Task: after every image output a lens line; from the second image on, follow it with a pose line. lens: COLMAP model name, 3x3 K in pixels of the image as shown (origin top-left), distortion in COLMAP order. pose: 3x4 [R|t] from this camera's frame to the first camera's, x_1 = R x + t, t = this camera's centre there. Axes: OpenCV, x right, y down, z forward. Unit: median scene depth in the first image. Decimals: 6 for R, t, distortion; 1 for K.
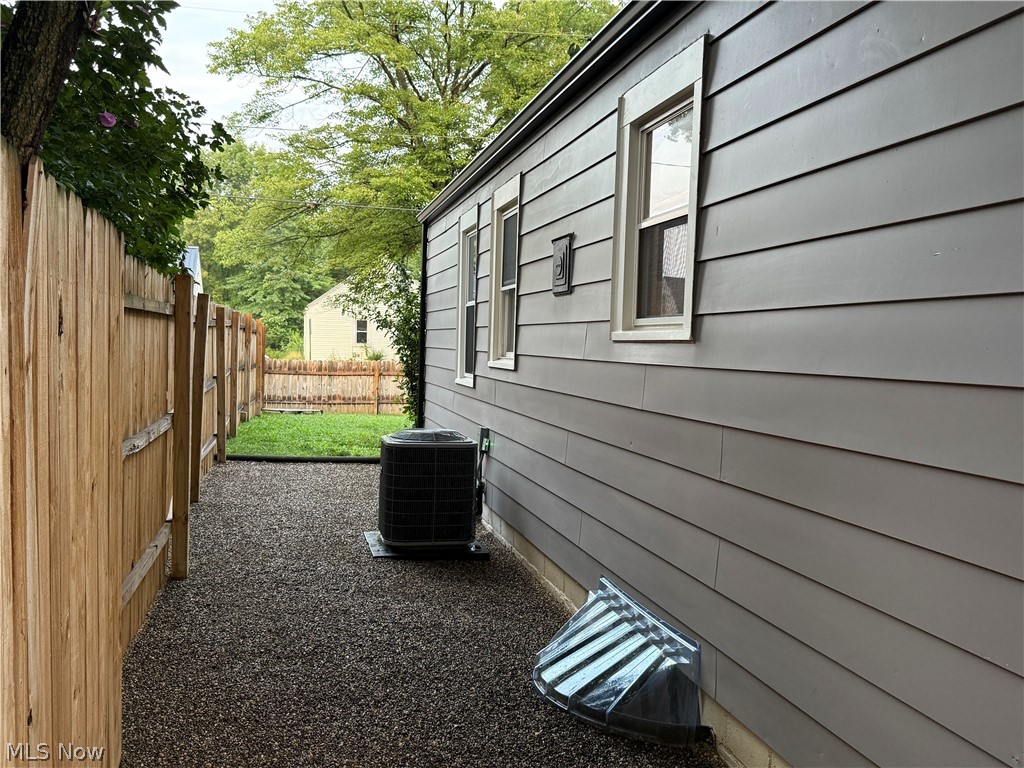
lens RADIAL K [[935.4, 0, 515.3], [0, 935.4, 391.3], [0, 0, 1]] dist [0.097874, -0.156179]
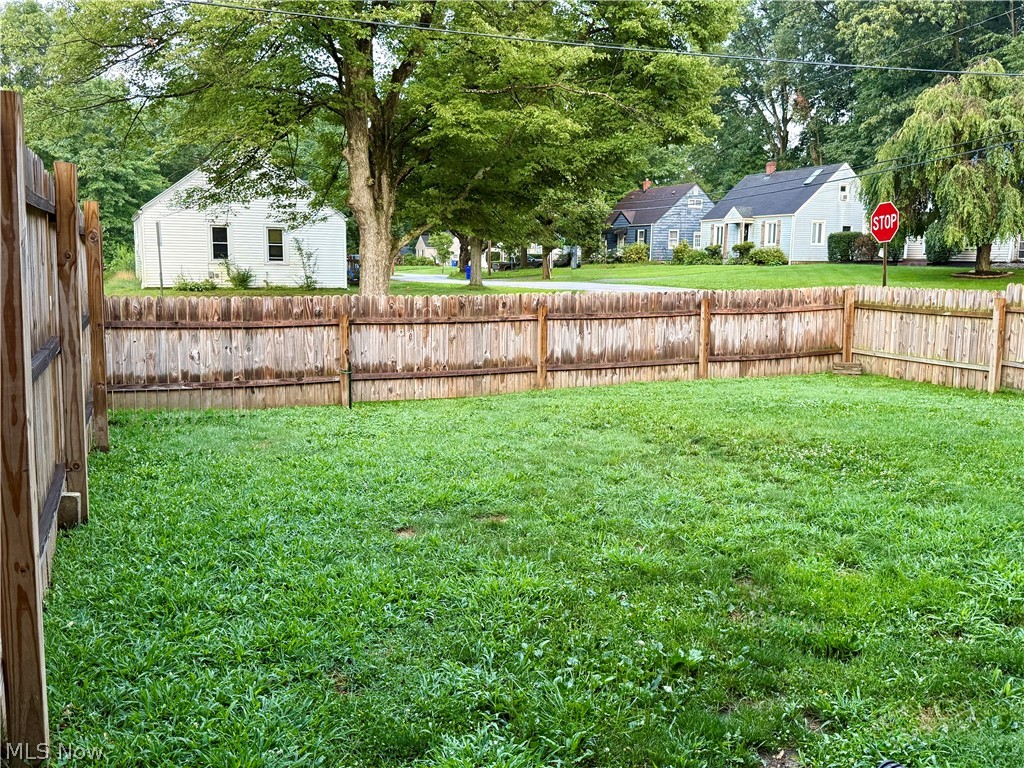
lens RADIAL K [[935.4, 0, 515.3], [0, 935.4, 391.3], [0, 0, 1]] dist [0.097874, -0.156179]
pose [[0.985453, -0.039009, 0.165412, -0.141971], [0.023598, 0.995280, 0.094129, -0.026831], [-0.168304, -0.088856, 0.981722, 0.493395]]
